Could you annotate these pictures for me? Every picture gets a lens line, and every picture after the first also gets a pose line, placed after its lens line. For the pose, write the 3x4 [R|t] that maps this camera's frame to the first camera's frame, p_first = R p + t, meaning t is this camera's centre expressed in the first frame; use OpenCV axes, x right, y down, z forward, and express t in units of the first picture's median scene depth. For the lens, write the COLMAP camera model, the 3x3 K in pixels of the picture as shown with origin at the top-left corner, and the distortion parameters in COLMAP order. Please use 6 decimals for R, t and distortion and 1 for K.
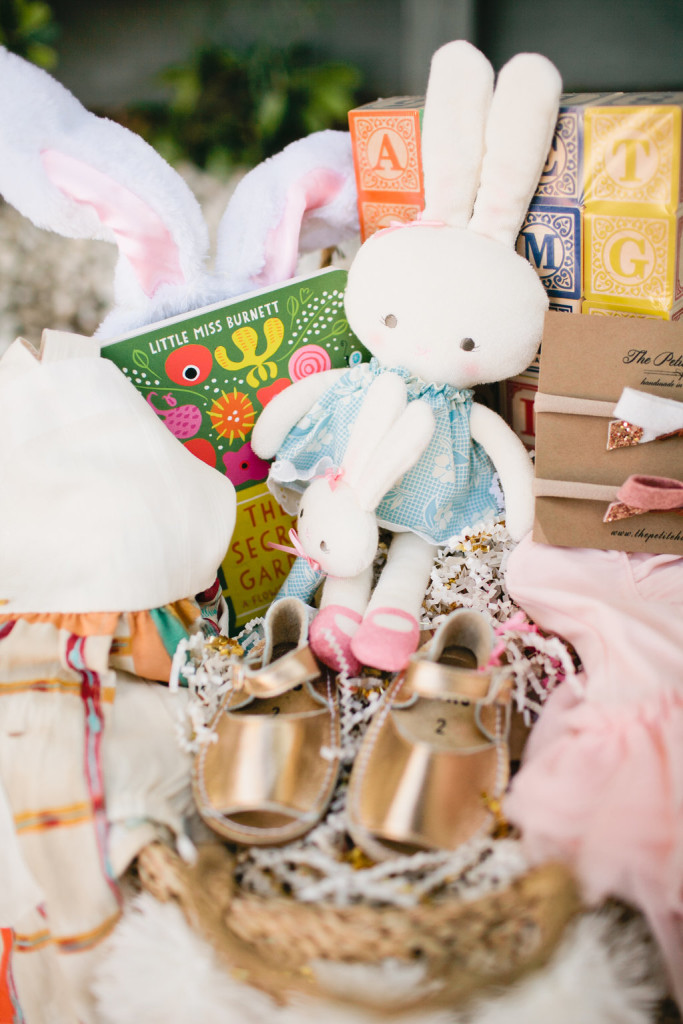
lens RADIAL K [[1035.5, 0, 341.5], [0, 1035.5, 512.0], [0, 0, 1]] dist [-0.084824, 0.129944]
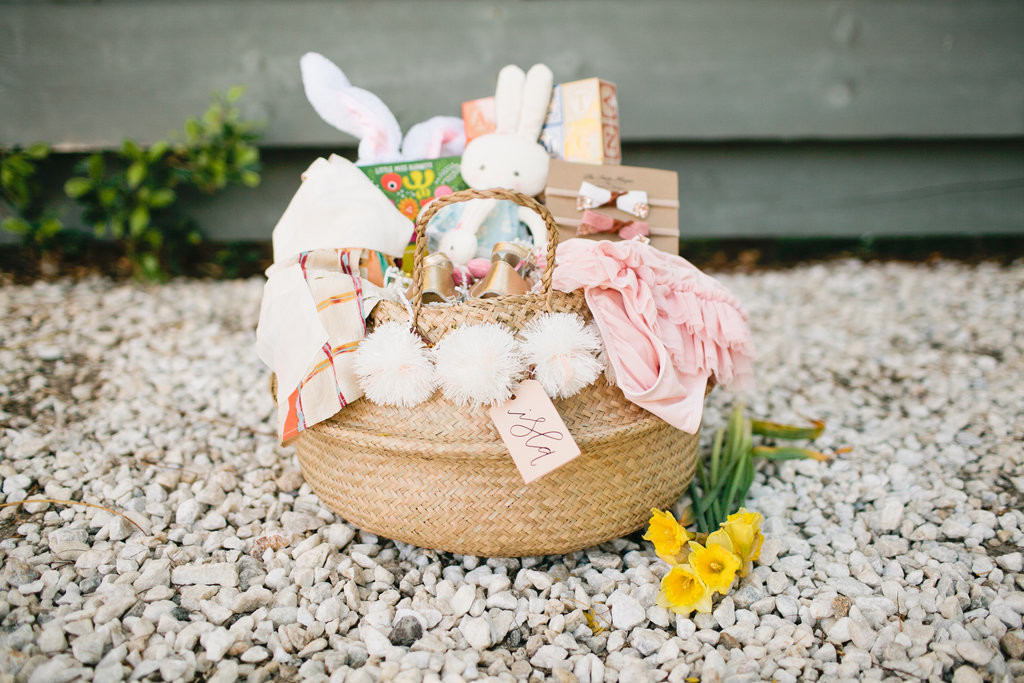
lens RADIAL K [[1035.5, 0, 512.0], [0, 1035.5, 341.5], [0, 0, 1]] dist [-0.084824, 0.129944]
pose [[0.994917, 0.030923, 0.095832, -0.094534], [0.014277, 0.898752, -0.438224, 1.167714], [-0.099680, 0.437365, 0.893743, -0.879137]]
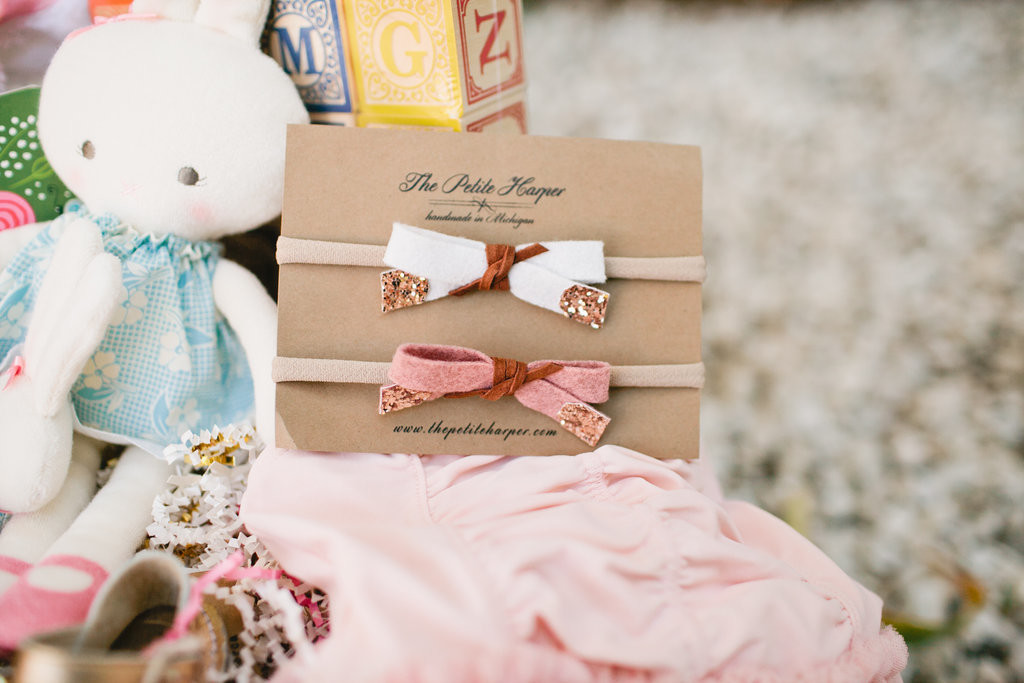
lens RADIAL K [[1035.5, 0, 512.0], [0, 1035.5, 341.5], [0, 0, 1]] dist [-0.084824, 0.129944]
pose [[0.992492, -0.043998, 0.114125, 0.256851], [0.053256, 0.995420, -0.079384, 0.020473], [-0.110109, 0.084866, 0.990290, 0.276398]]
